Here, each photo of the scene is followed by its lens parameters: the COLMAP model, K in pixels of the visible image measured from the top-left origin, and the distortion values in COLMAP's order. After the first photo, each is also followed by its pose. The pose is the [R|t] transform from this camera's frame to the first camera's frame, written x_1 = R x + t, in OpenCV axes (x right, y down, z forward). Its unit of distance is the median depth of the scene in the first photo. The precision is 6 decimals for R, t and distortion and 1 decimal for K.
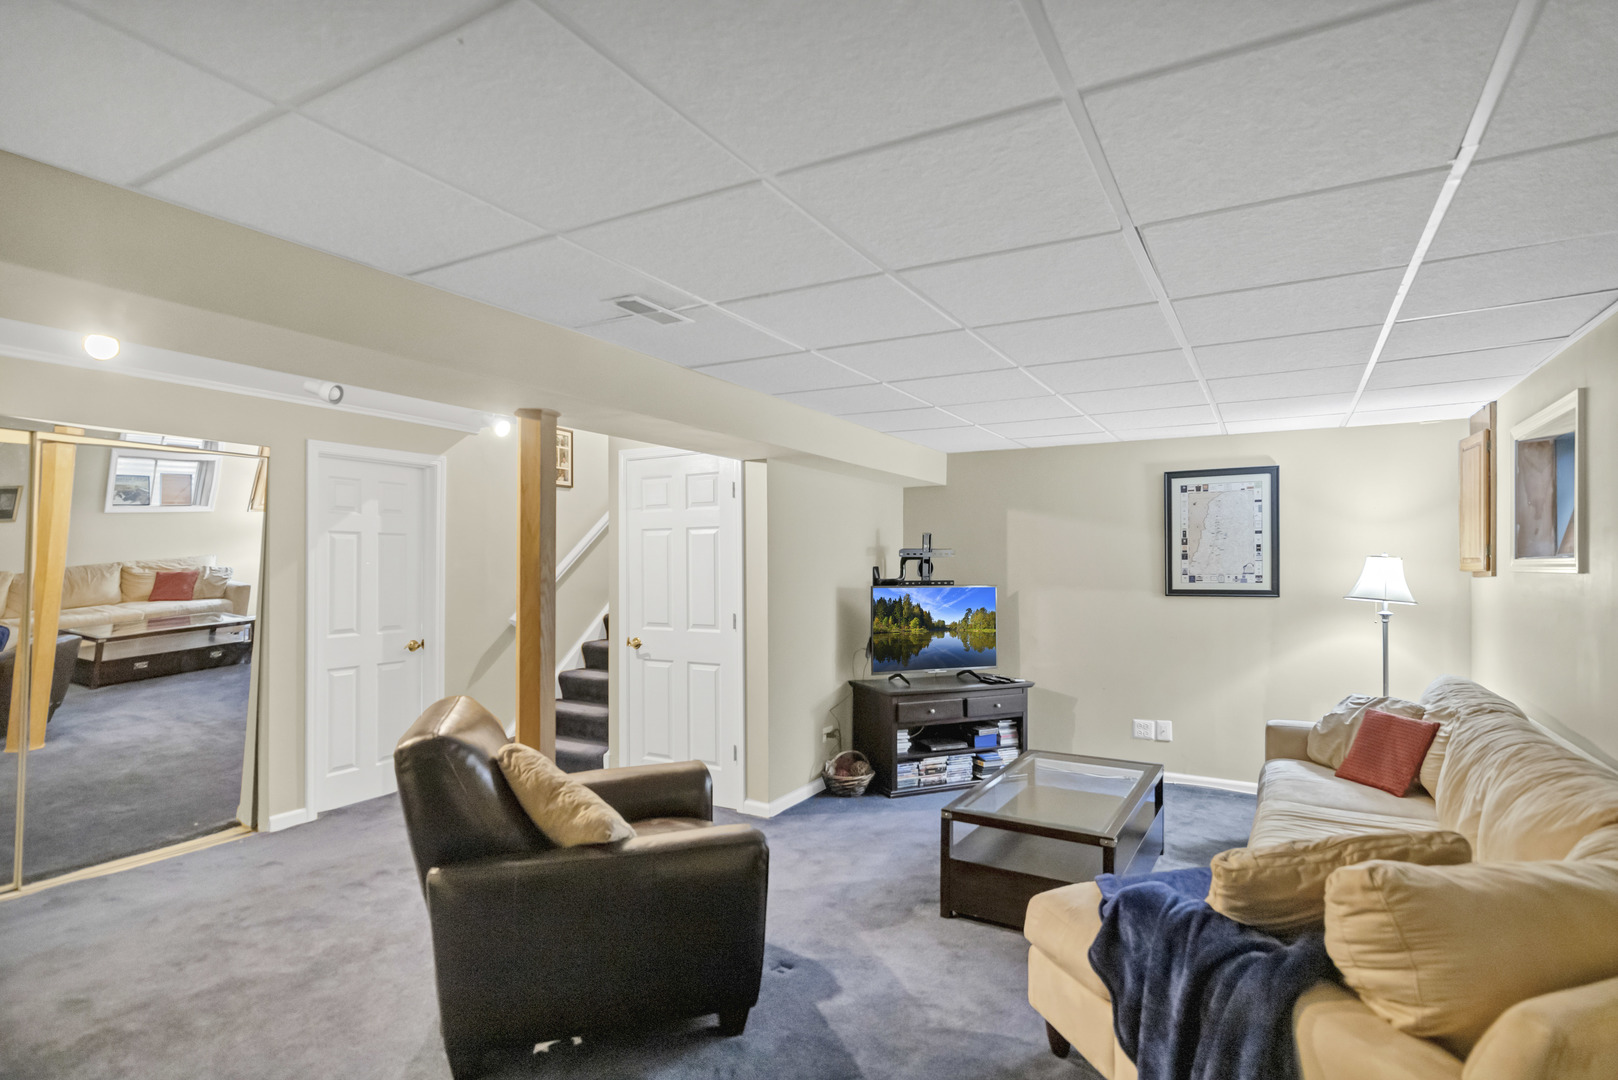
lens RADIAL K [[806.1, 0, 809.0], [0, 806.1, 540.0], [0, 0, 1]] dist [0.001302, 0.000277]
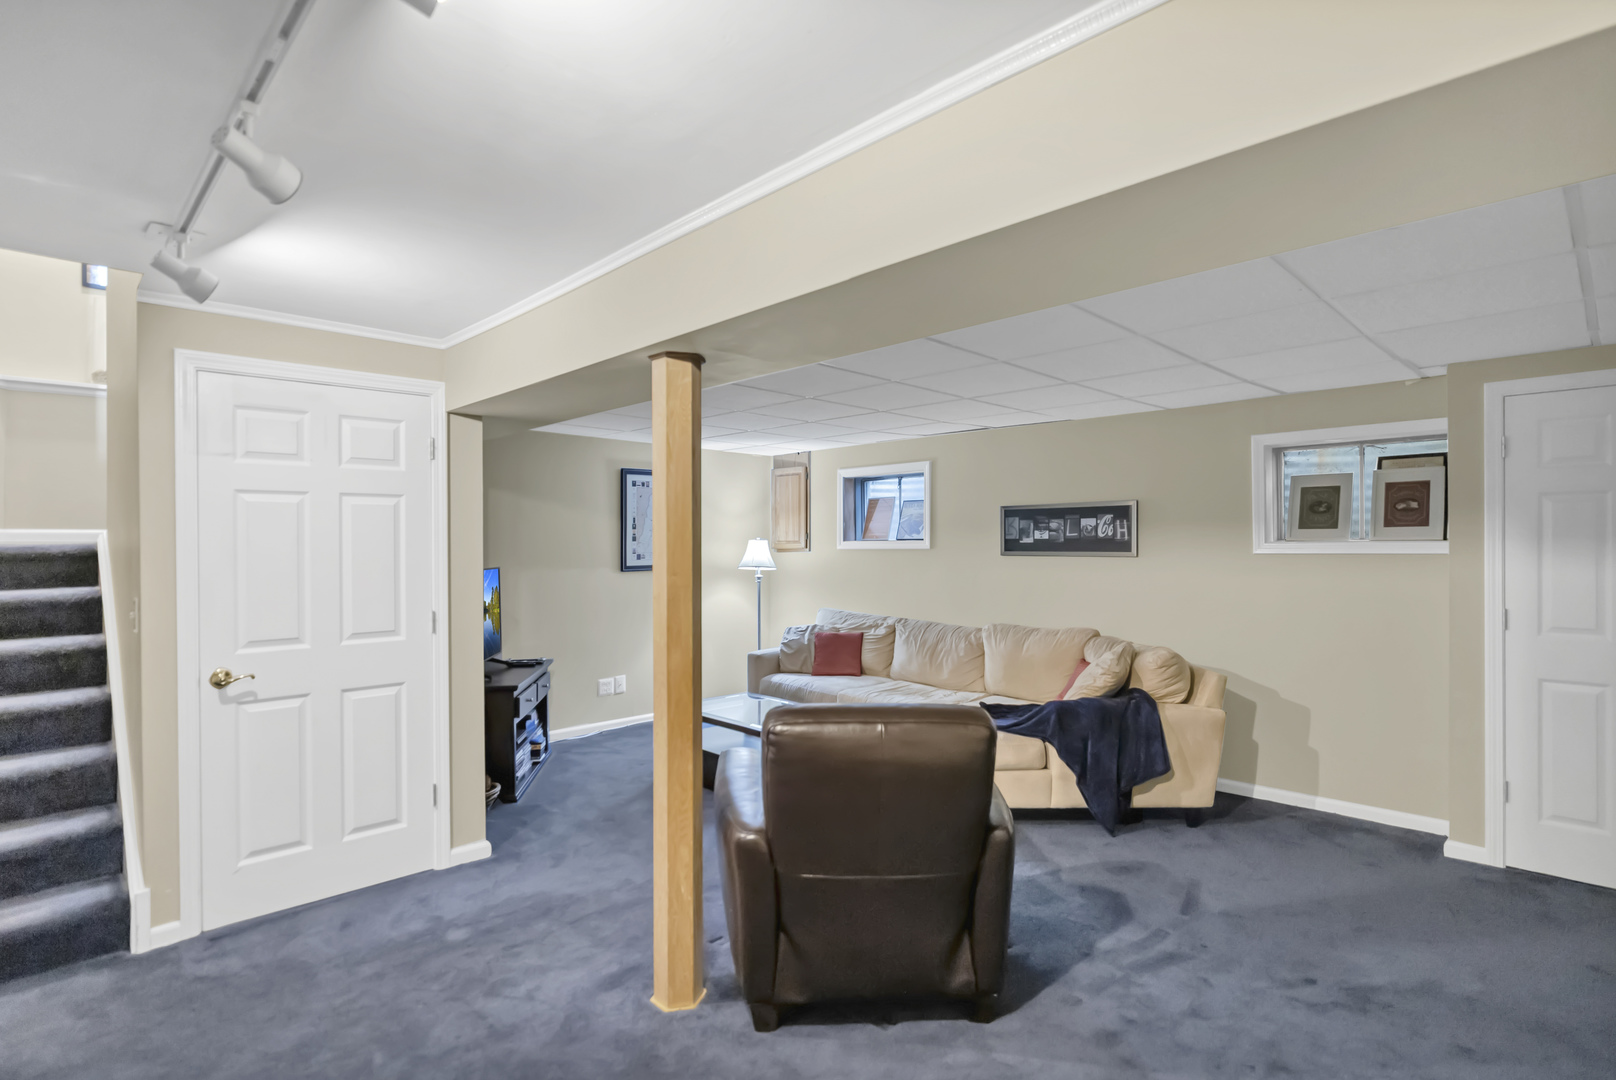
lens RADIAL K [[805.1, 0, 808.0], [0, 805.1, 540.0], [0, 0, 1]] dist [0.001302, 0.000277]
pose [[0.287867, 0.003496, 0.957664, -0.667046], [-0.025304, 0.999672, 0.003956, 0.011396], [-0.957336, -0.025371, 0.287861, 0.417440]]
